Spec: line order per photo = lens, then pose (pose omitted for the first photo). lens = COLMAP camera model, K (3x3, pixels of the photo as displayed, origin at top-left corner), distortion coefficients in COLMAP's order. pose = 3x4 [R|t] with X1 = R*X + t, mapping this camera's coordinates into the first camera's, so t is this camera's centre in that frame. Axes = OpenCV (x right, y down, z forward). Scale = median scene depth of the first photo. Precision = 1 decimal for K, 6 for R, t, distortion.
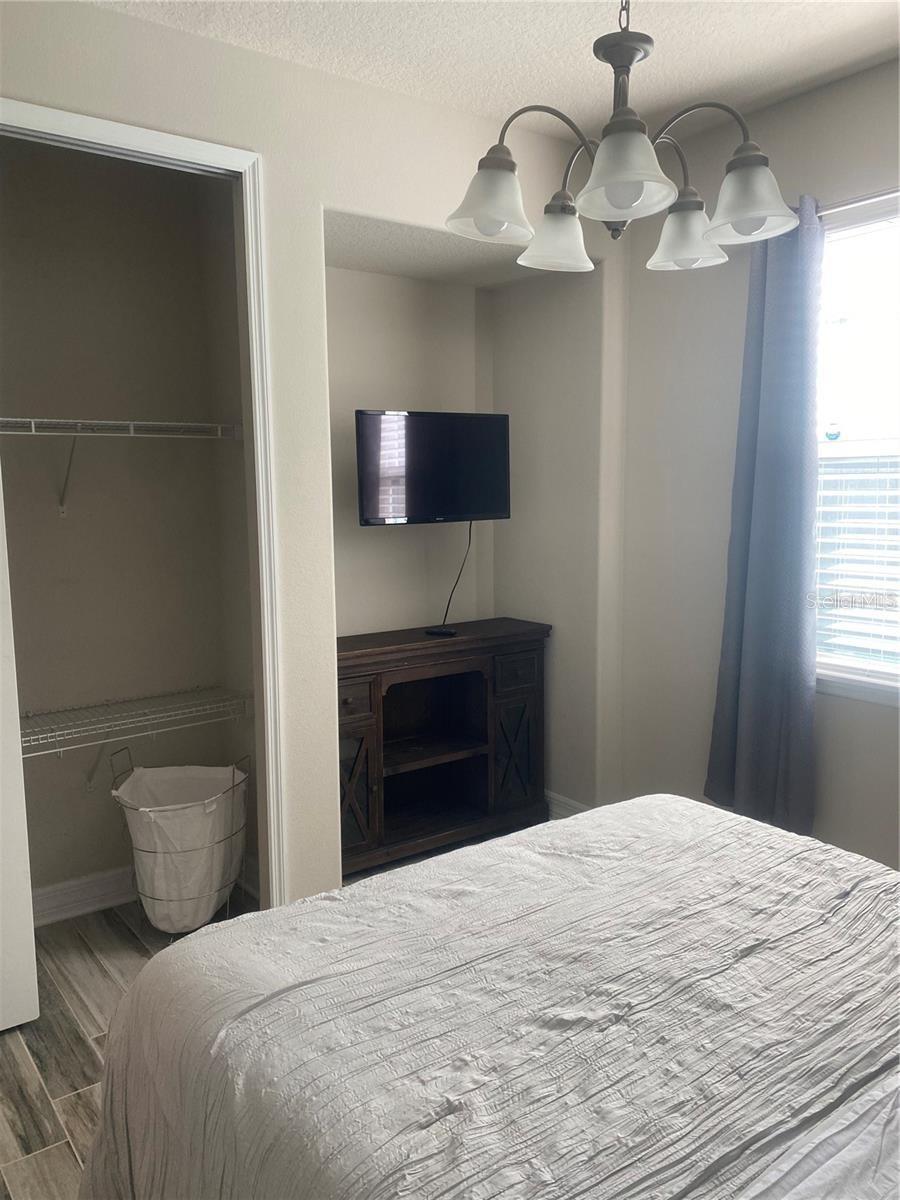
lens RADIAL K [[892.5, 0, 450.0], [0, 892.5, 600.0], [0, 0, 1]] dist [-0.000746, 0.000648]
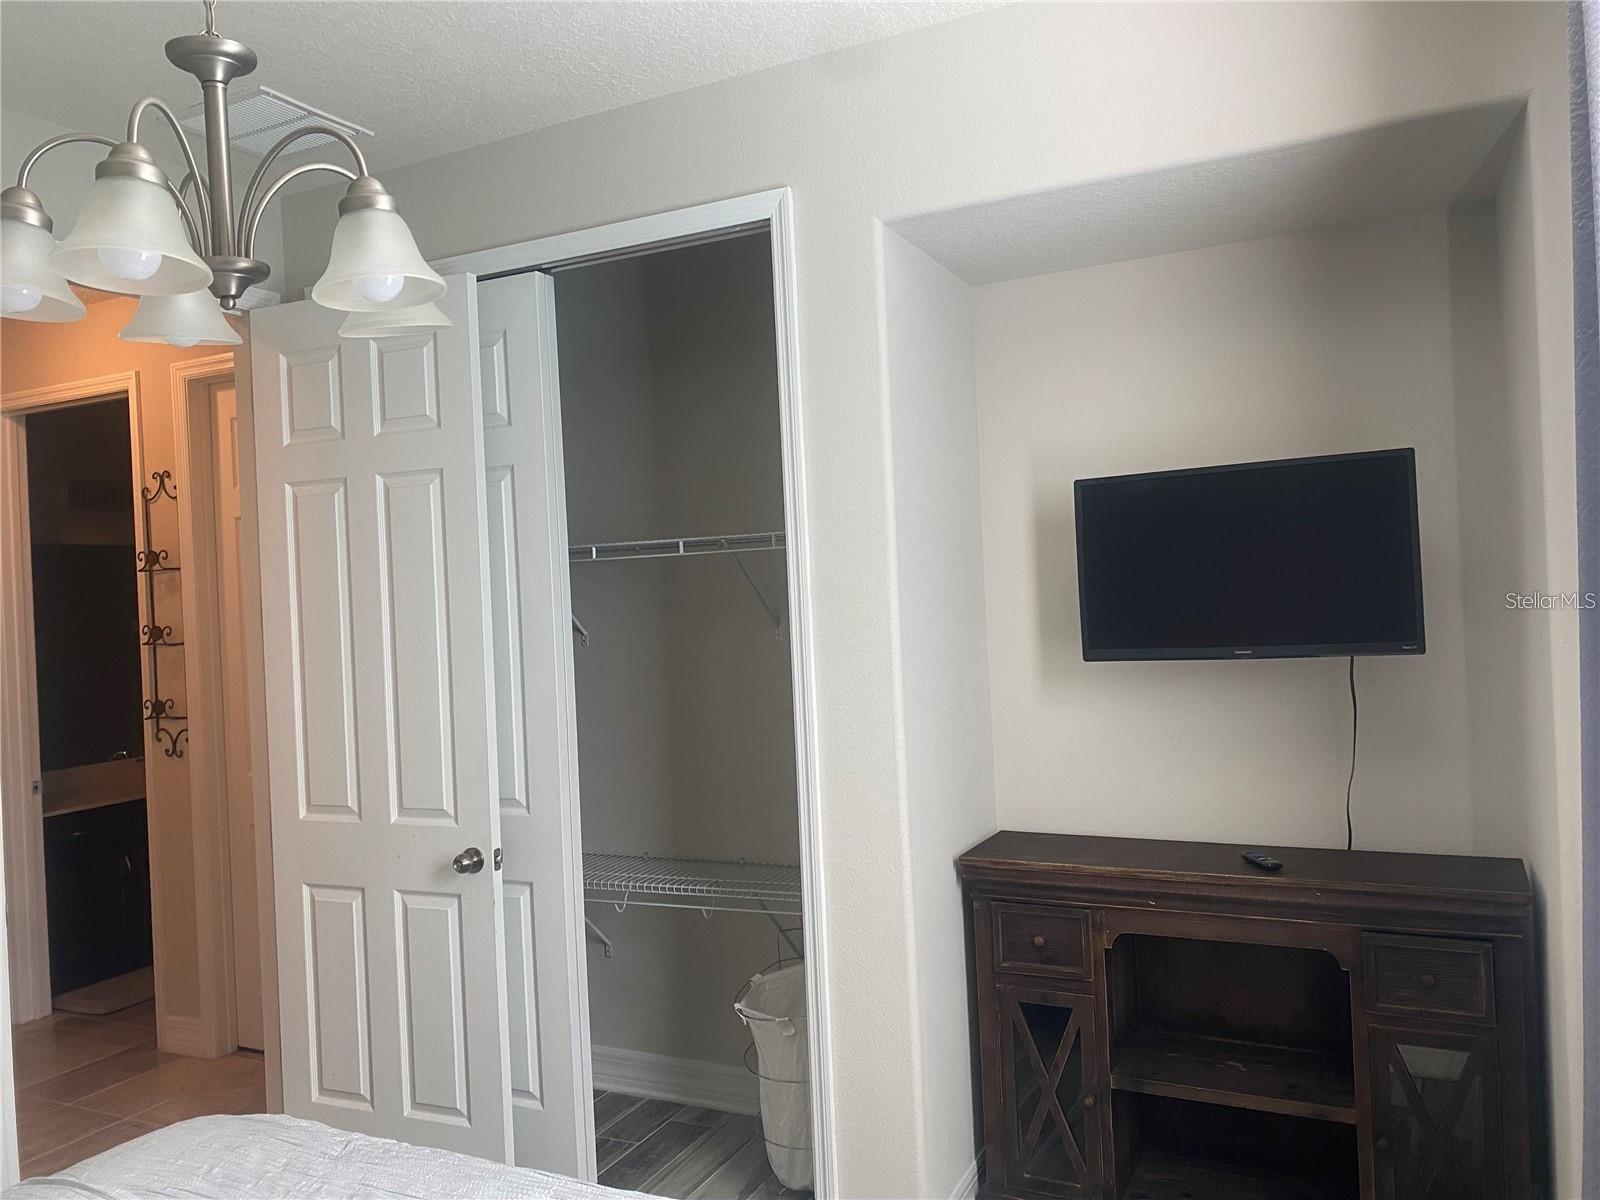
lens RADIAL K [[1190.0, 0, 796.9], [0, 1190.0, 590.7], [0, 0, 1]] dist [-0.000746, 0.000648]
pose [[0.434064, -0.015388, -0.900751, 0.663061], [-0.076052, 0.995659, -0.053659, -0.085091], [0.897666, 0.091796, 0.431009, 0.540593]]
